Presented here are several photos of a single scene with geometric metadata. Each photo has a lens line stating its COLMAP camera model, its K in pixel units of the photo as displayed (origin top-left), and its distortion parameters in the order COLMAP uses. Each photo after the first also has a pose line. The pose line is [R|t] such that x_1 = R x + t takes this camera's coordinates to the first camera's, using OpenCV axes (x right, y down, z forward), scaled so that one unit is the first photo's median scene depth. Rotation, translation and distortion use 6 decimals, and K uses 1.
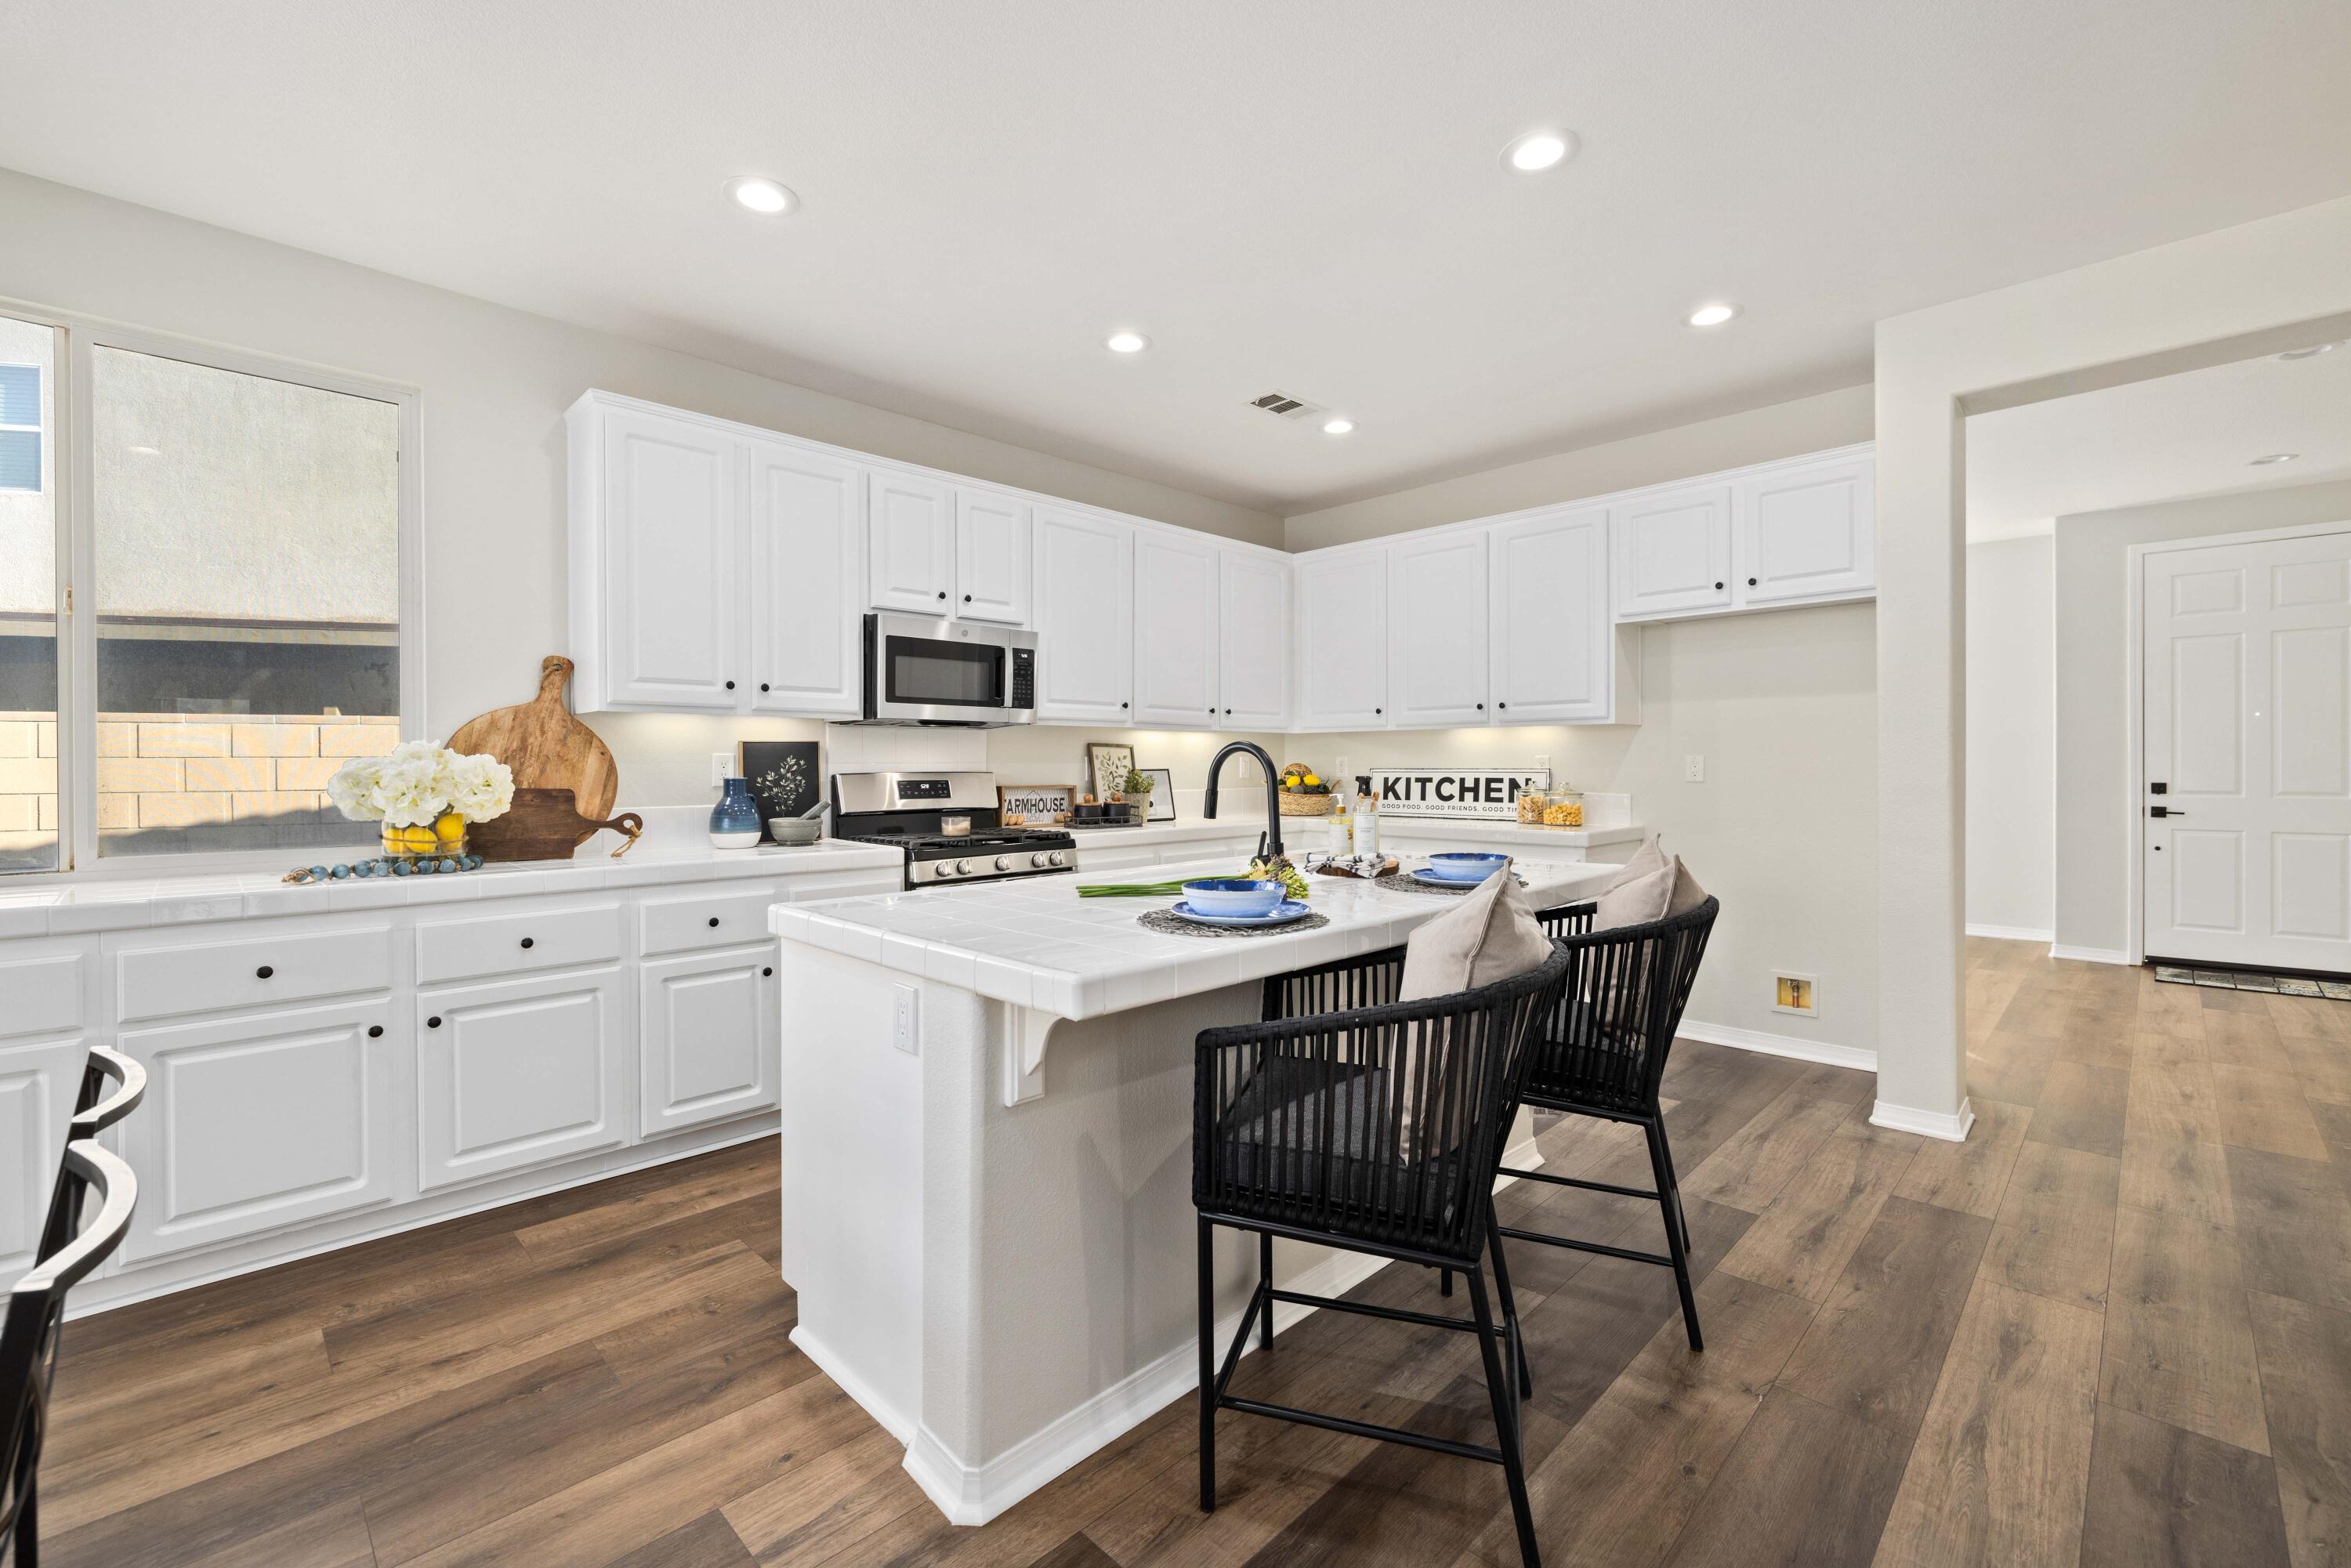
lens RADIAL K [[985.0, 0, 1175.2], [0, 985.0, 770.6], [0, 0, 1]] dist [-0.001887, -0.000201]
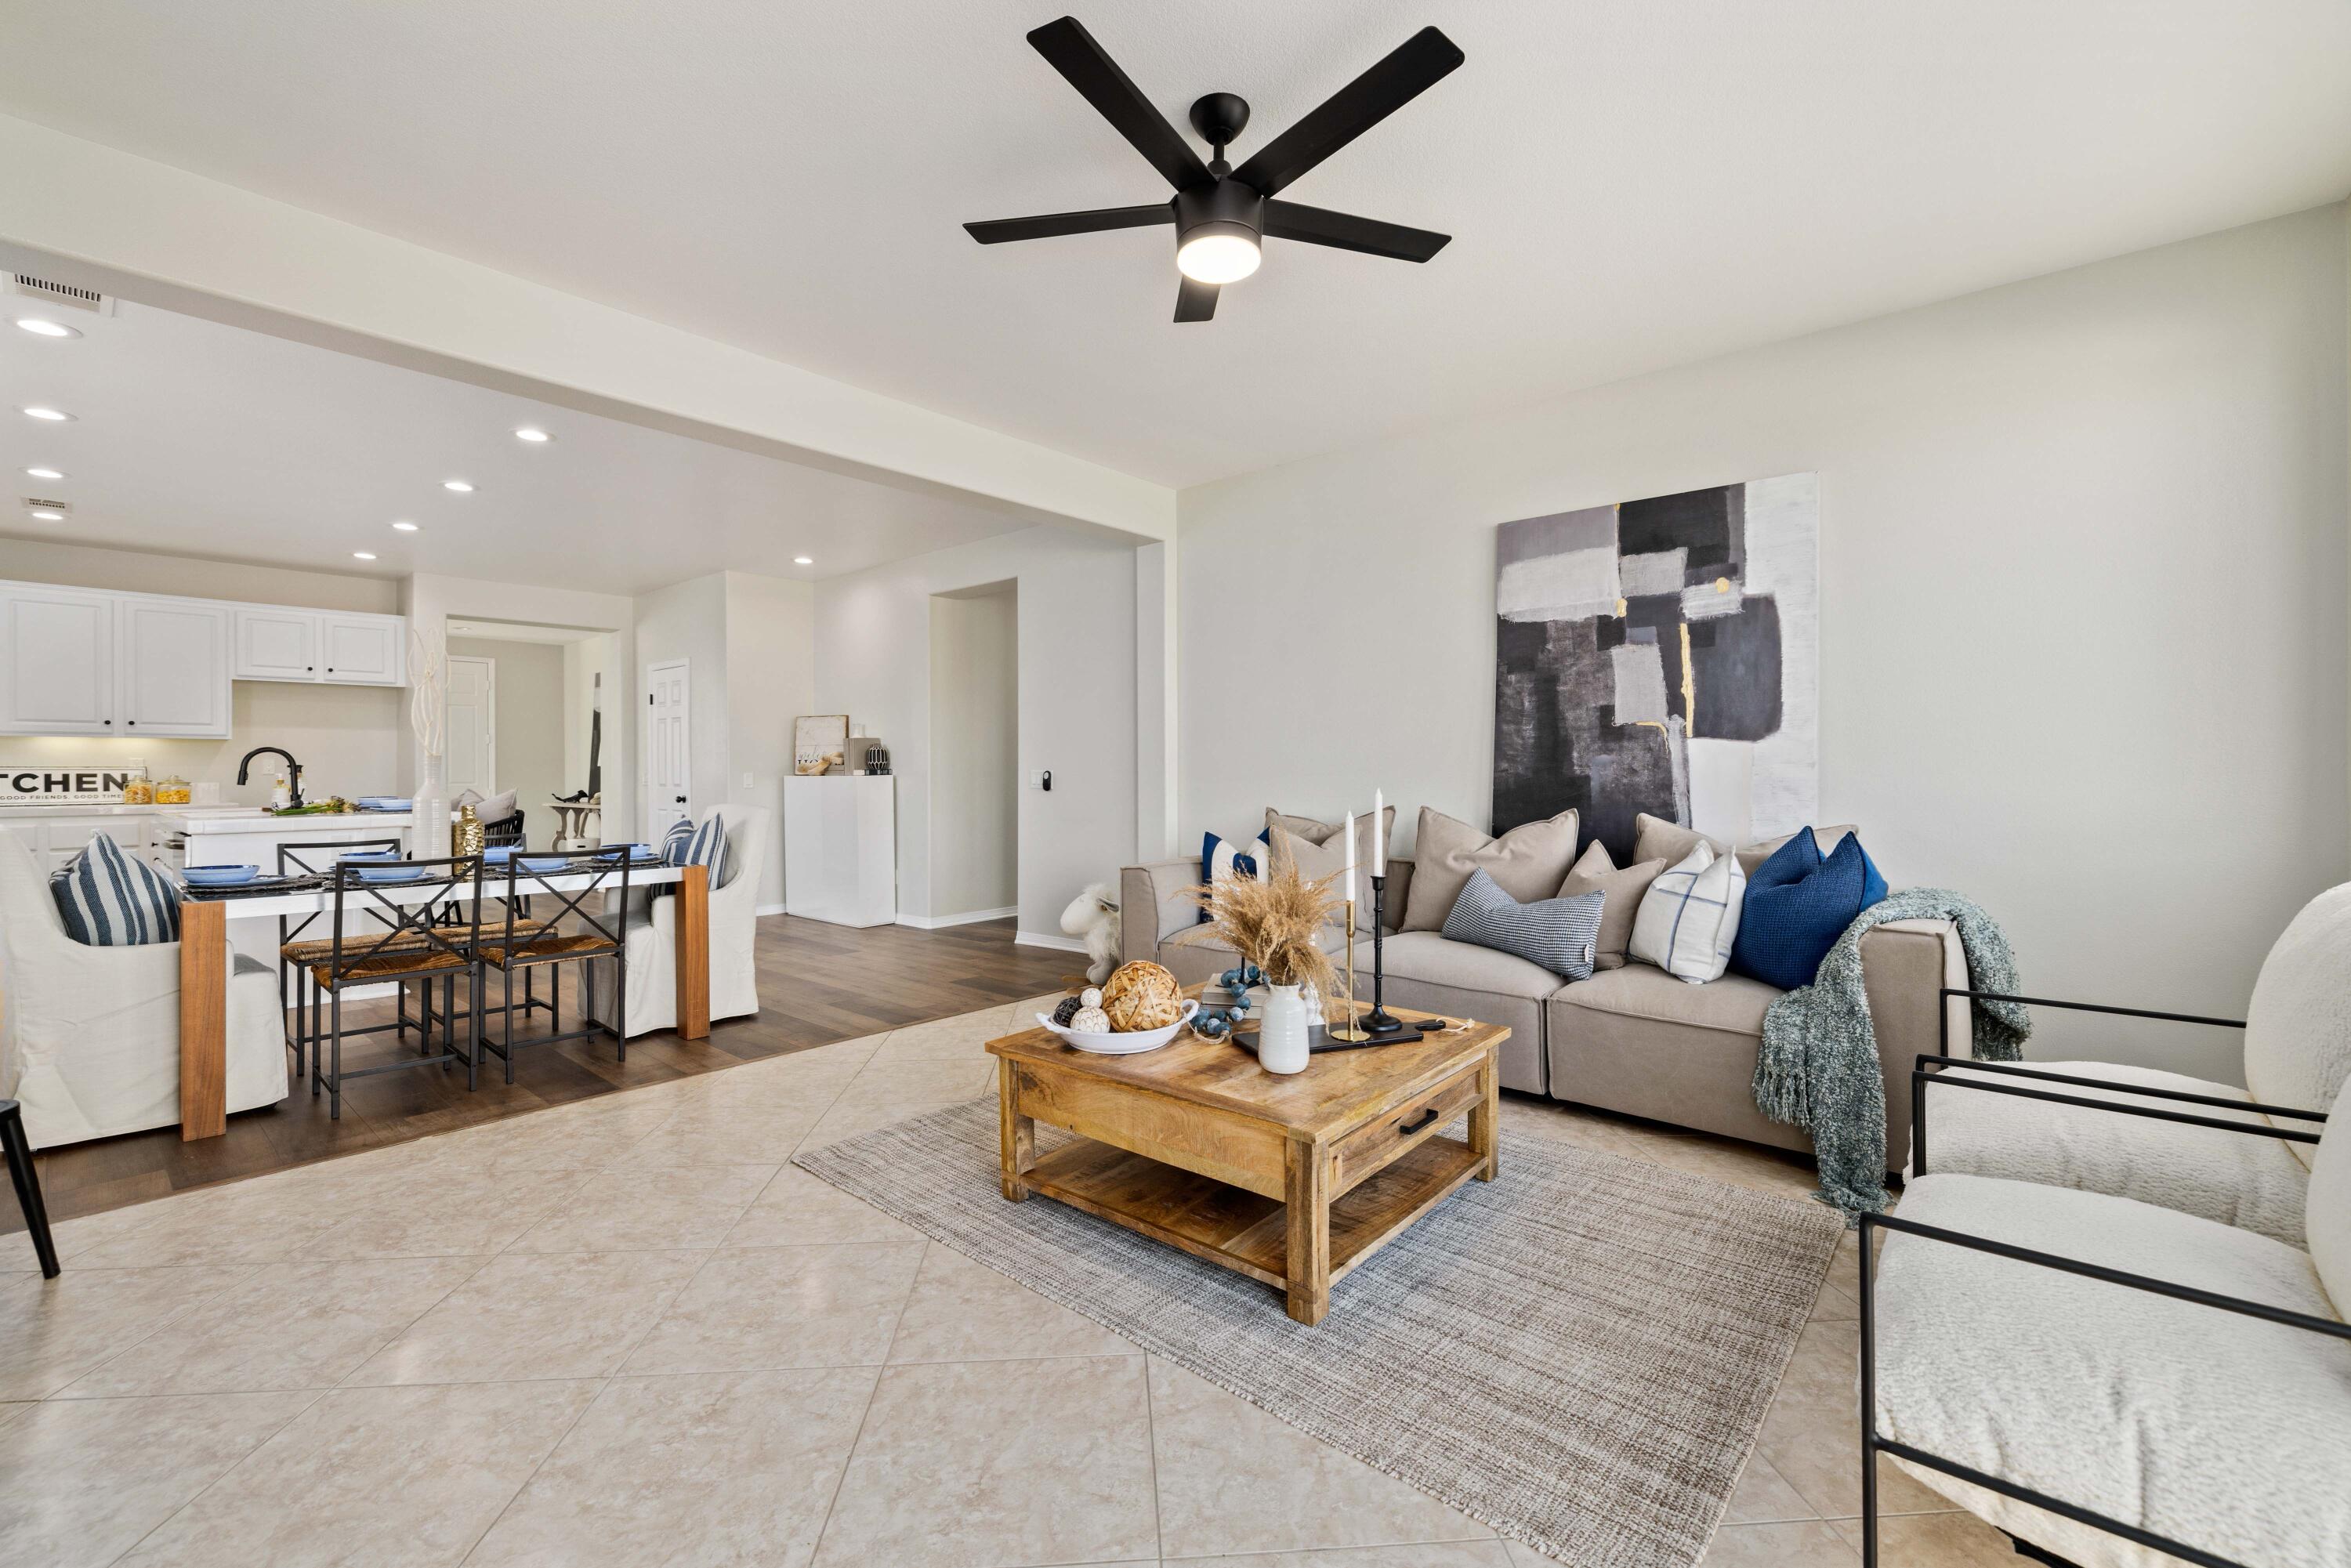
lens RADIAL K [[985.0, 0, 1175.2], [0, 985.0, 770.6], [0, 0, 1]] dist [-0.001887, -0.000201]
pose [[-0.074240, 0.006438, 0.997220, -1.539098], [0.011438, 0.999919, -0.005604, 0.037702], [-0.997175, 0.010990, -0.074308, -0.537588]]
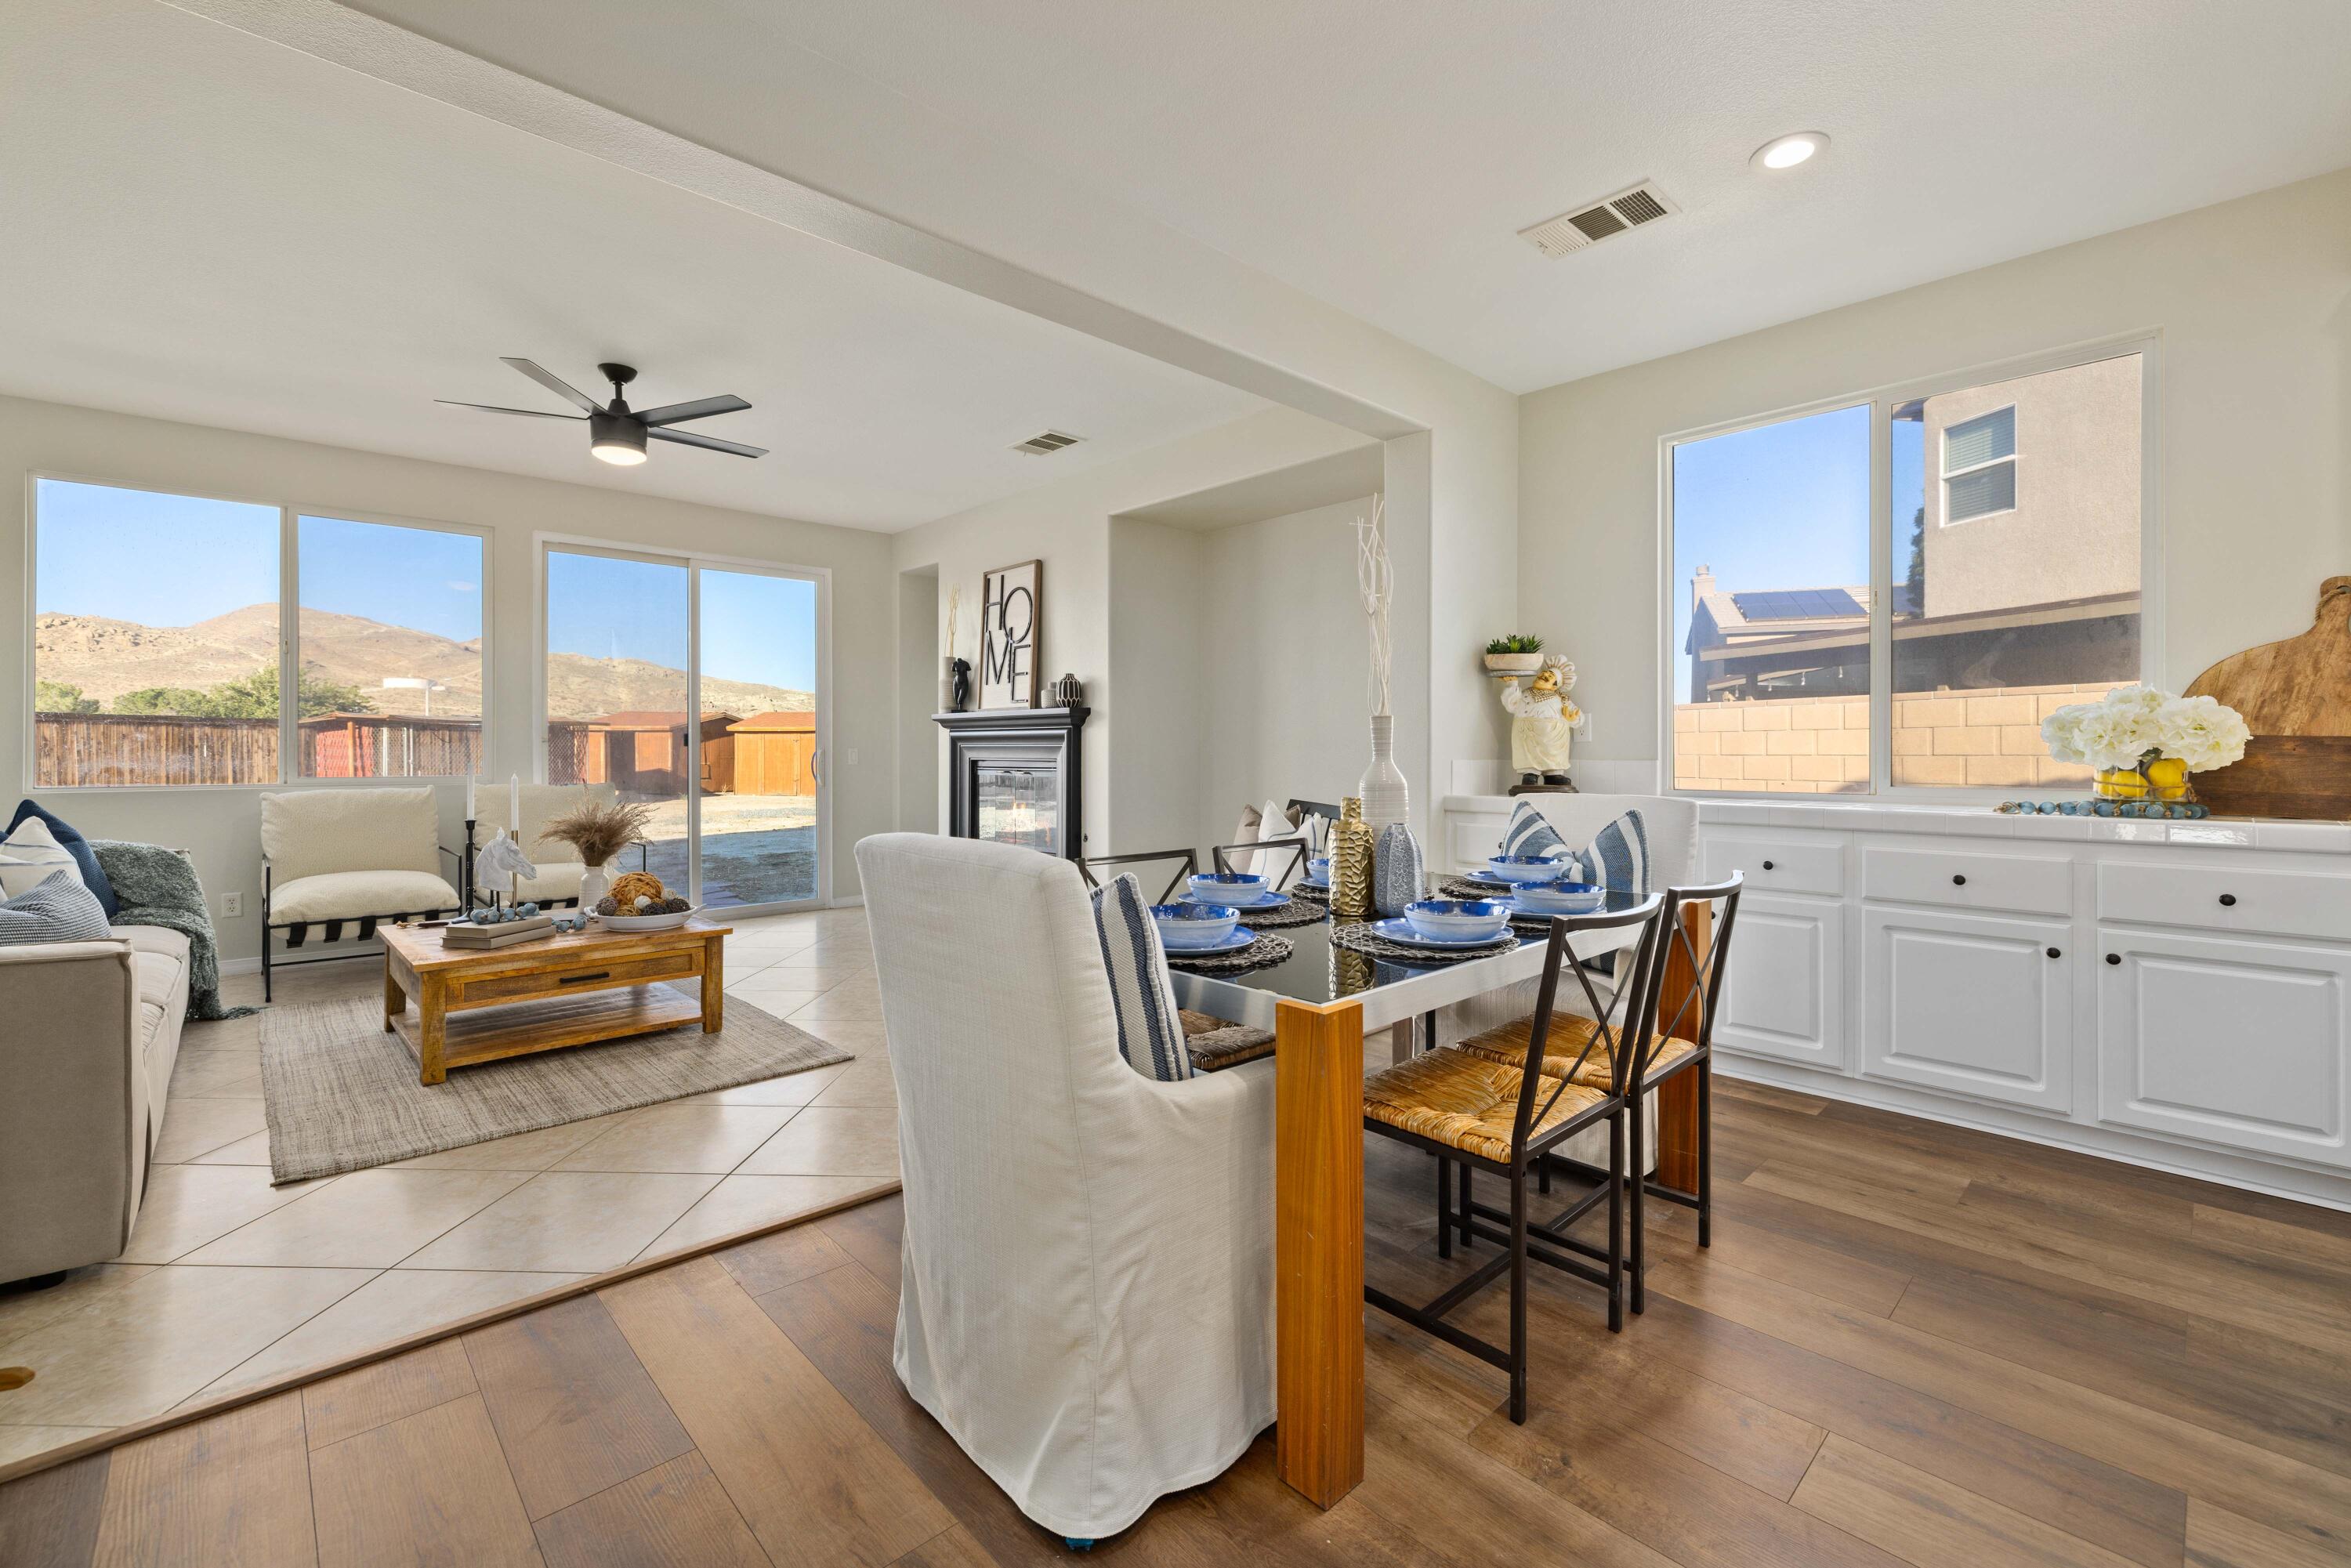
lens RADIAL K [[985.0, 0, 1175.2], [0, 985.0, 770.6], [0, 0, 1]] dist [-0.001887, -0.000201]
pose [[-0.026687, 0.024264, -0.999349, 0.212706], [-0.005338, 0.999688, 0.024415, 0.030116], [0.999630, 0.005986, -0.026549, 0.039920]]
